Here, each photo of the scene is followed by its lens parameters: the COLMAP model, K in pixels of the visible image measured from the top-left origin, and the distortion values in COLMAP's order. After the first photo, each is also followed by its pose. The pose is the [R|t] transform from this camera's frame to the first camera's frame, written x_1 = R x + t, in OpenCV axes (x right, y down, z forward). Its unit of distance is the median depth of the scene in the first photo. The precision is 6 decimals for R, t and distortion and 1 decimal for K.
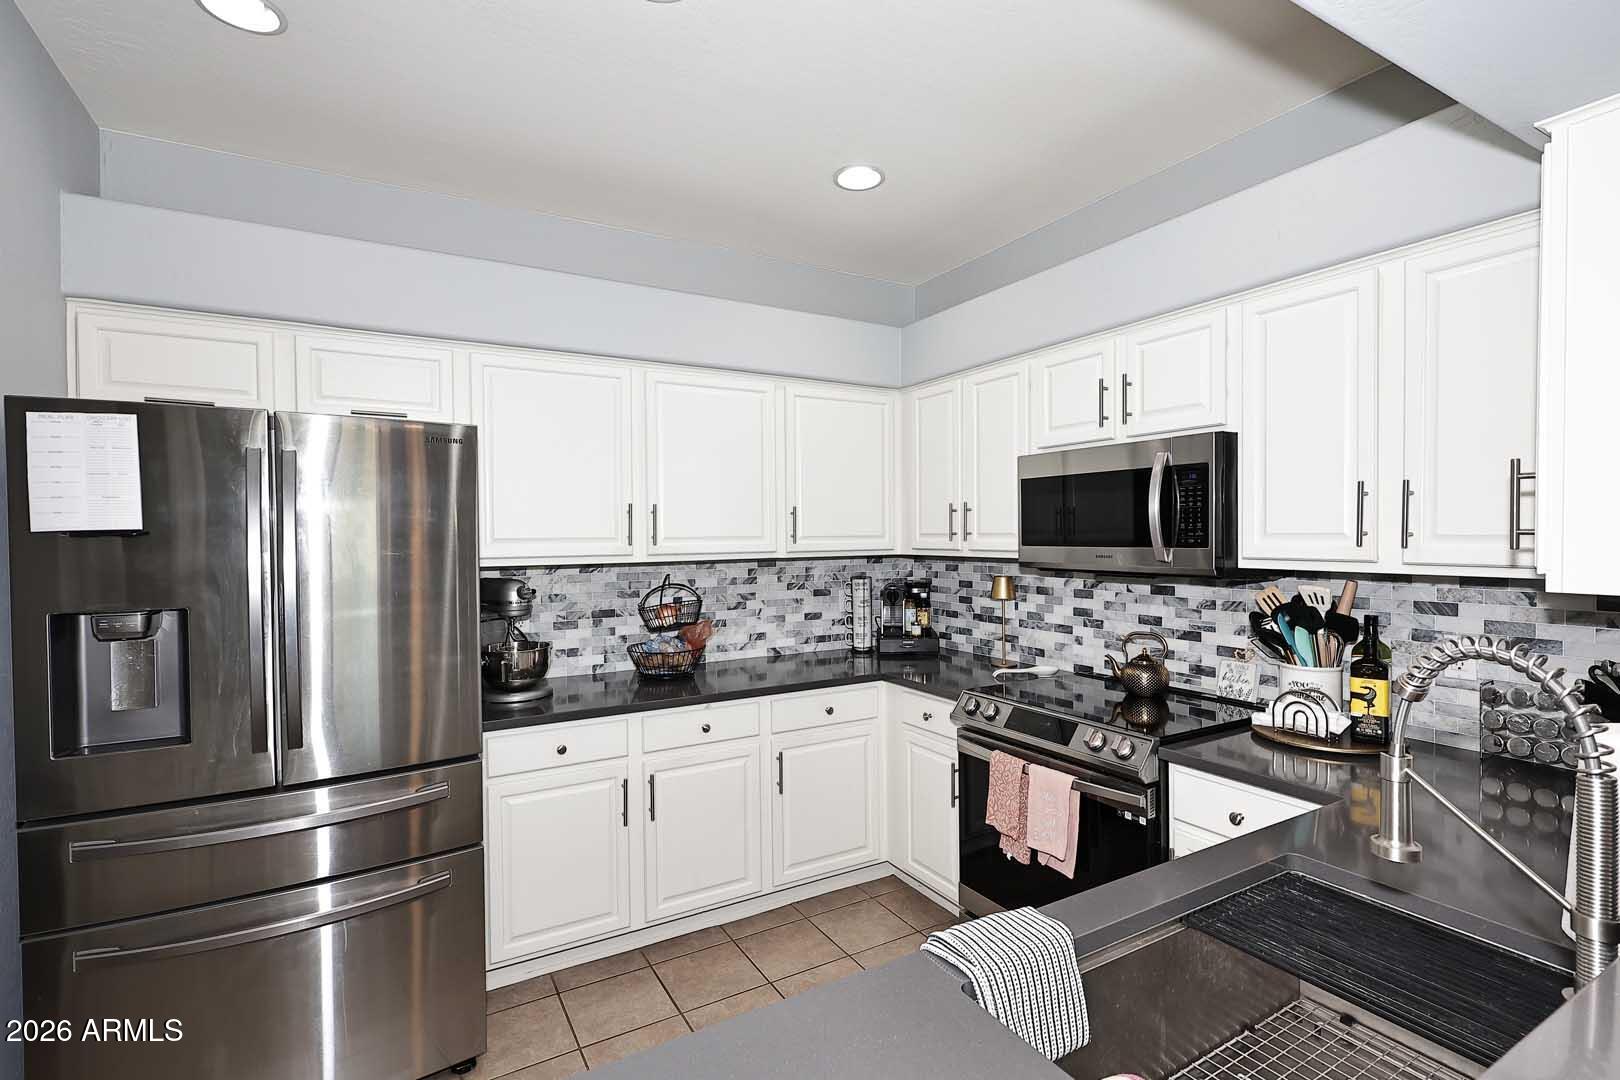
lens RADIAL K [[758.6, 0, 825.0], [0, 758.6, 548.1], [0, 0, 1]] dist [0.002393, -0.000280]
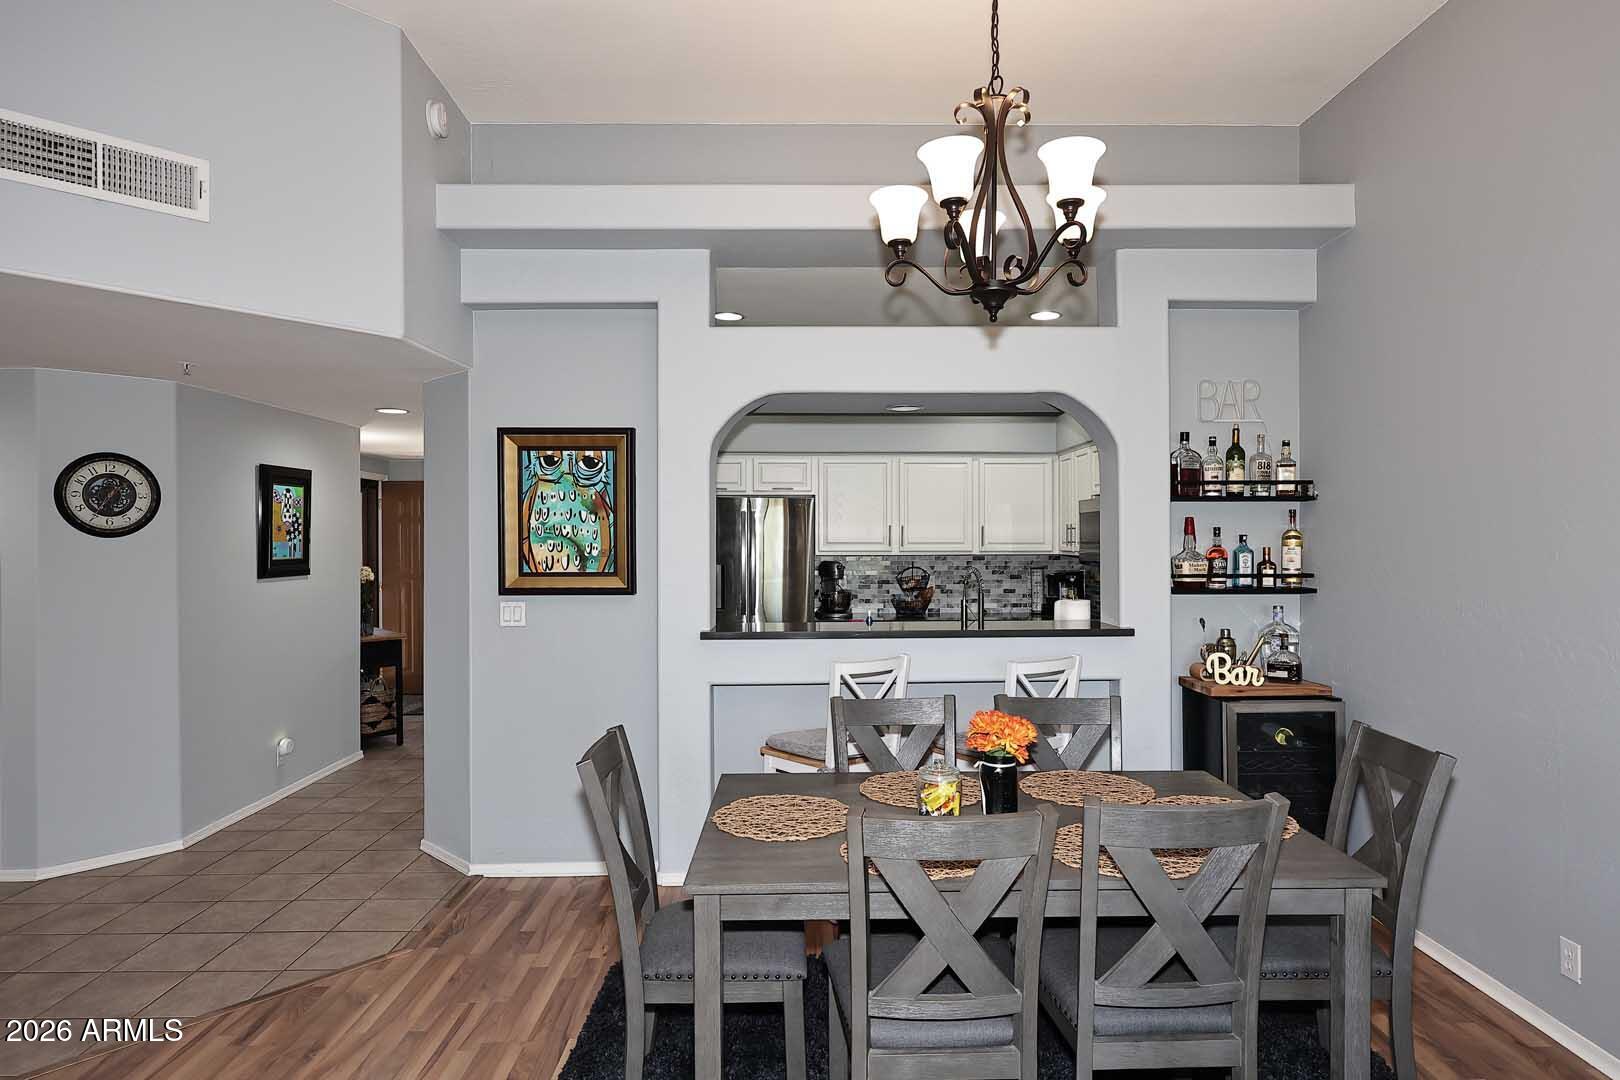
lens RADIAL K [[917.1, 0, 812.0], [0, 917.1, 539.9], [0, 0, 1]] dist [-0.004157, -0.000518]
pose [[0.867392, 0.008593, -0.497552, 0.707148], [-0.016031, 0.999814, -0.010681, 0.007949], [0.497368, 0.017241, 0.867369, -1.104757]]
